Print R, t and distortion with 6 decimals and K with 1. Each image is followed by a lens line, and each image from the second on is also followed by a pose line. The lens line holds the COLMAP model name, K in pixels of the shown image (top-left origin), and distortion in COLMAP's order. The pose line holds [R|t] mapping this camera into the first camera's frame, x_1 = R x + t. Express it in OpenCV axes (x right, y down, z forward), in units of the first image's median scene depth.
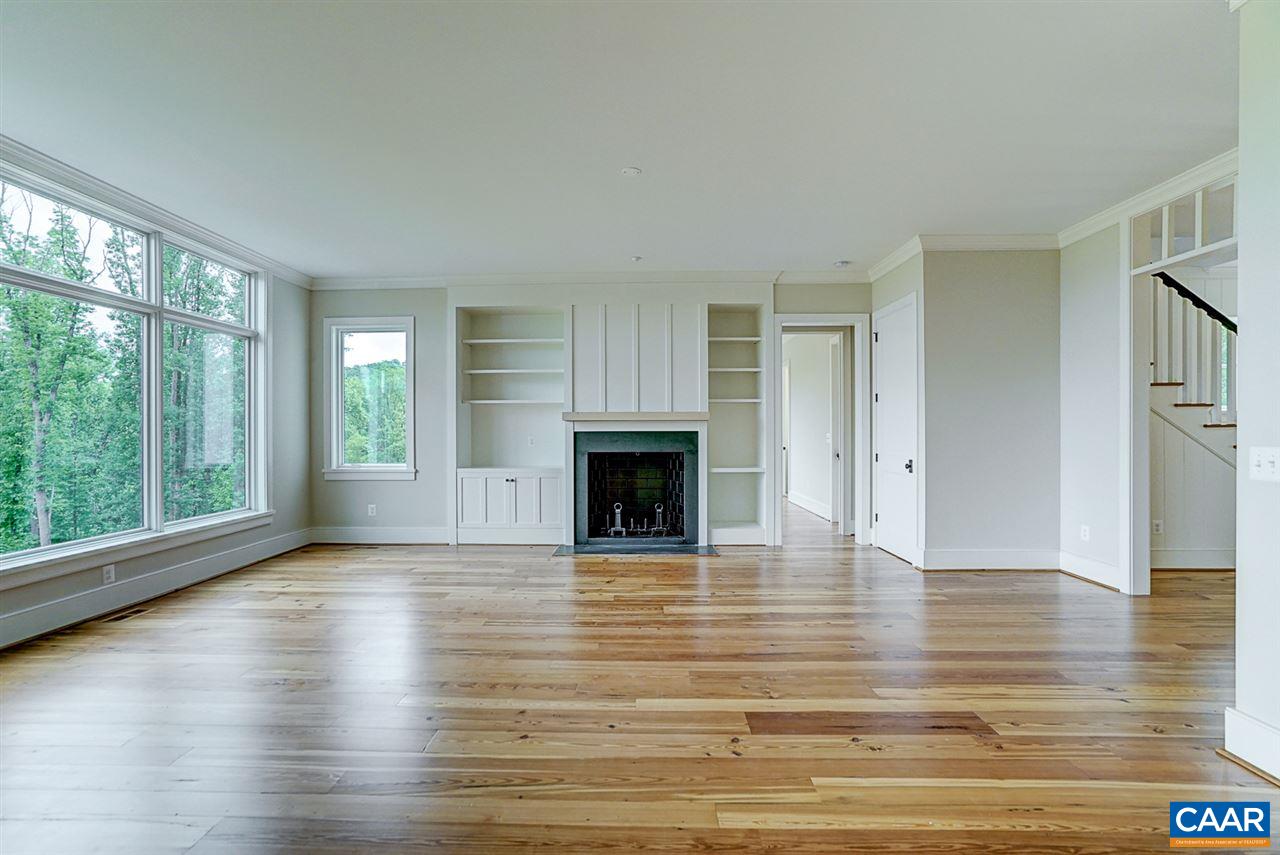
lens RADIAL K [[585.1, 0, 626.5], [0, 585.1, 435.2], [0, 0, 1]] dist [-0.036209, 0.016767]
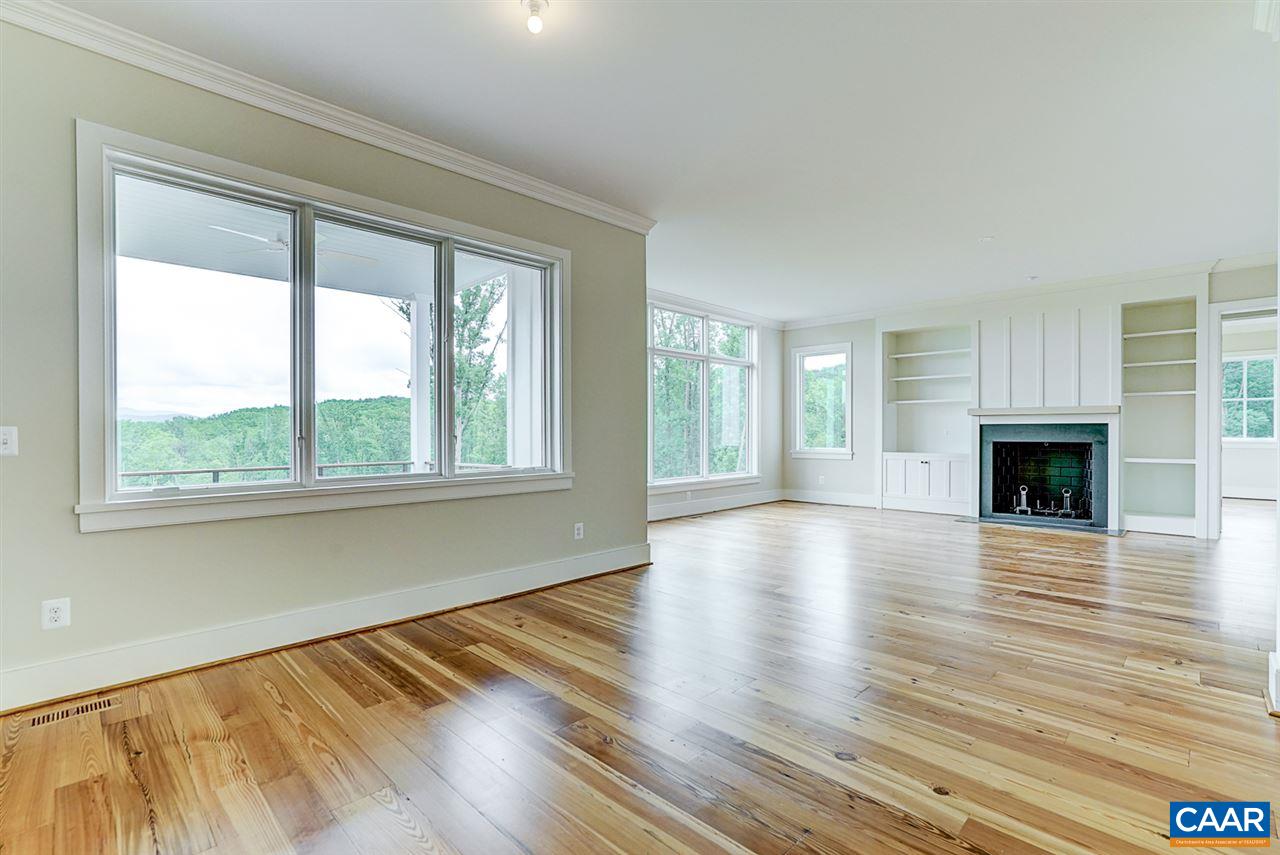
lens RADIAL K [[585.1, 0, 626.5], [0, 585.1, 435.2], [0, 0, 1]] dist [-0.036209, 0.016767]
pose [[0.723054, 0.007840, -0.690747, 0.210642], [-0.007169, 0.999967, 0.003846, 0.017318], [0.690754, 0.002171, 0.723087, -0.381047]]
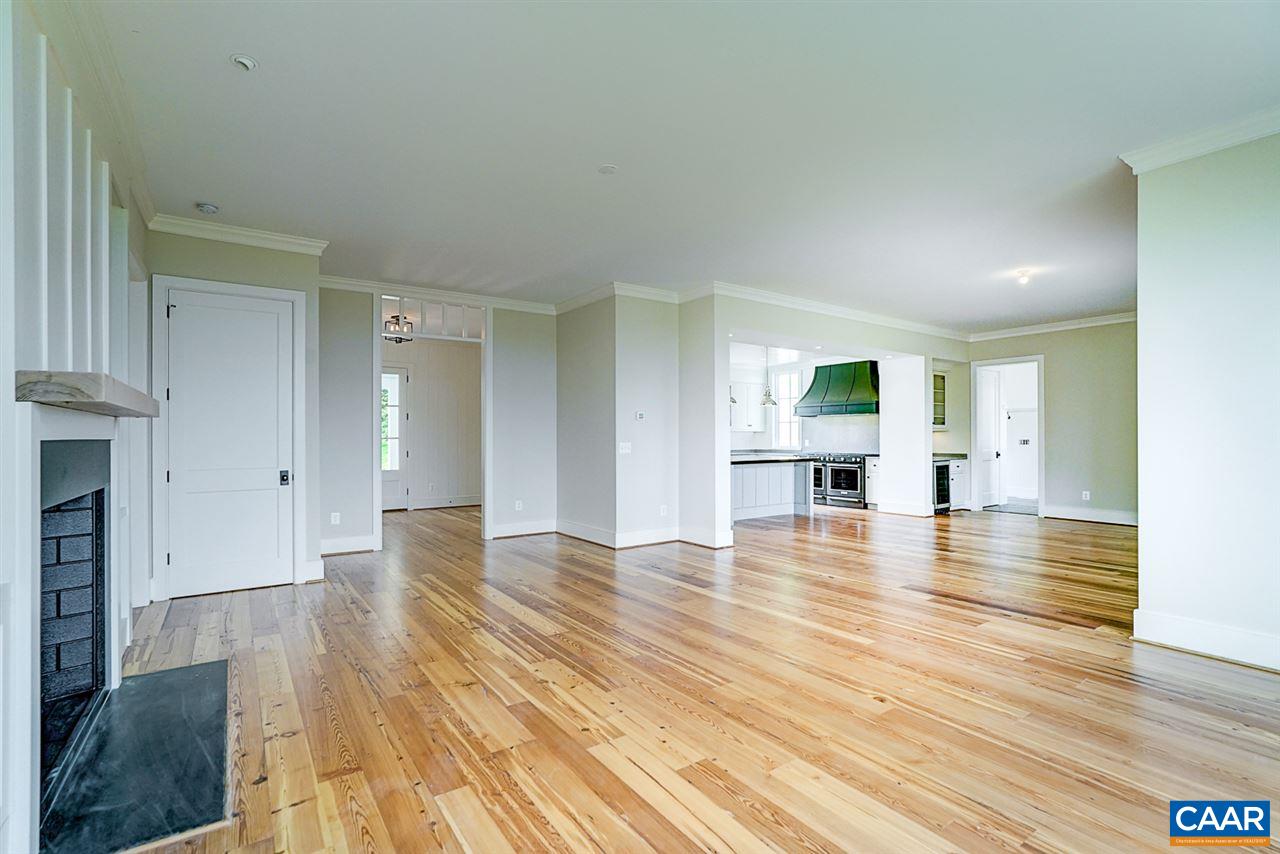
lens RADIAL K [[585.1, 0, 626.5], [0, 585.1, 434.7], [0, 0, 1]] dist [-0.036209, 0.016767]
pose [[-0.588008, 0.009751, 0.808796, -0.474776], [0.009552, 0.999941, -0.005112, -0.003557], [-0.808798, 0.004720, -0.588067, 0.931914]]
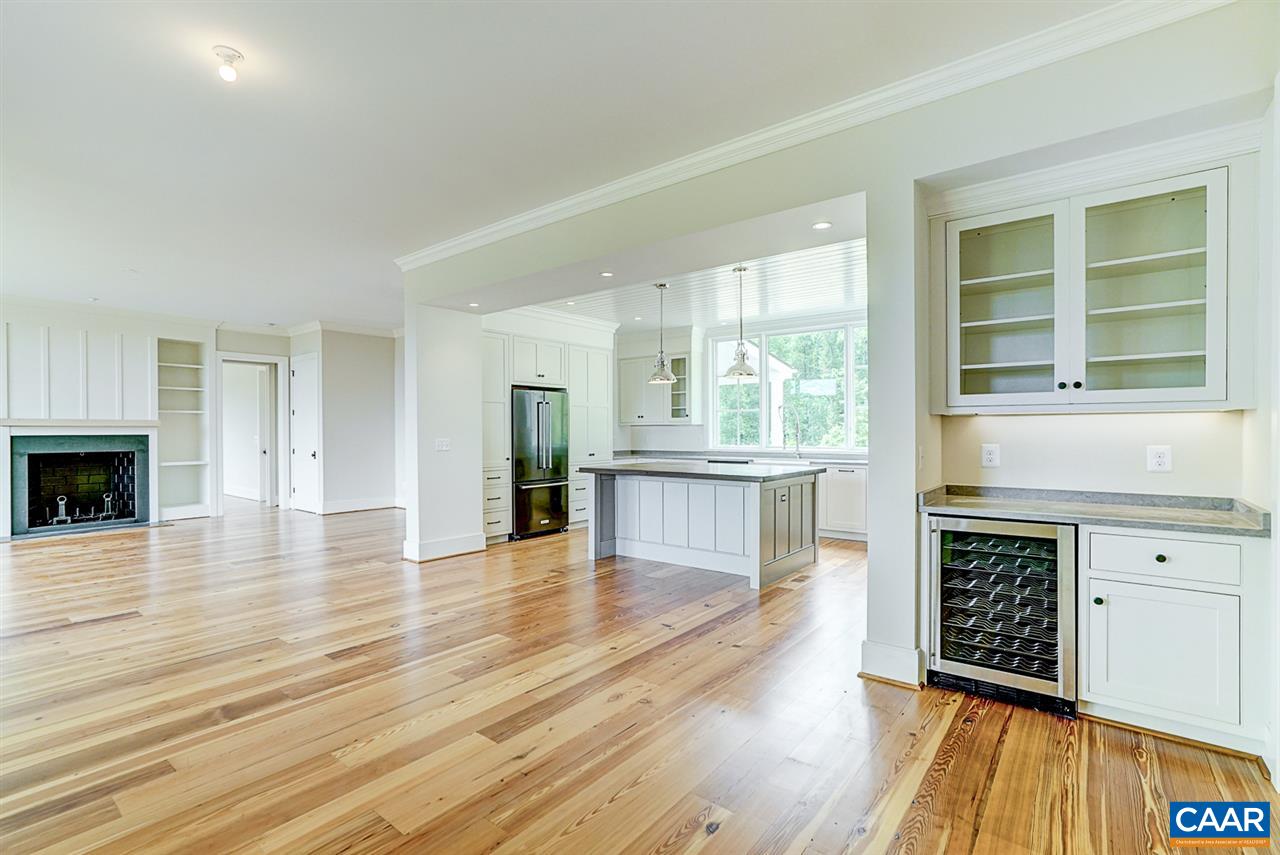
lens RADIAL K [[585.1, 0, 626.5], [0, 585.1, 435.2], [0, 0, 1]] dist [-0.036209, 0.016767]
pose [[0.605039, -0.003721, 0.796187, -0.250970], [0.007451, 0.999972, -0.000989, 0.003618], [-0.796161, 0.006531, 0.605049, -0.614643]]
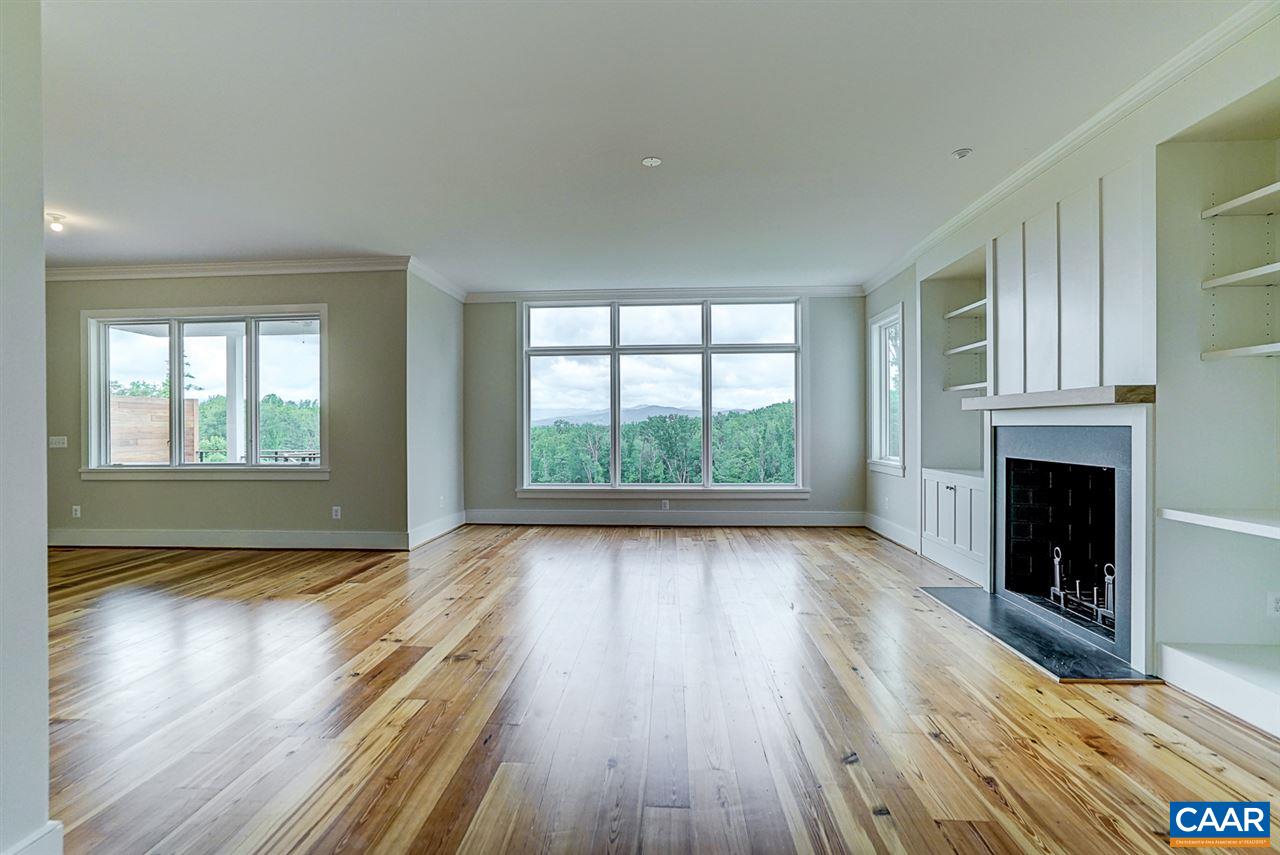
lens RADIAL K [[595.4, 0, 631.8], [0, 595.4, 425.2], [0, 0, 1]] dist [-0.026673, 0.000190]
pose [[-0.031130, 0.005014, -0.999503, 0.608816], [-0.002809, 0.999983, 0.005104, -0.010167], [0.999511, 0.002966, -0.031116, 0.600128]]
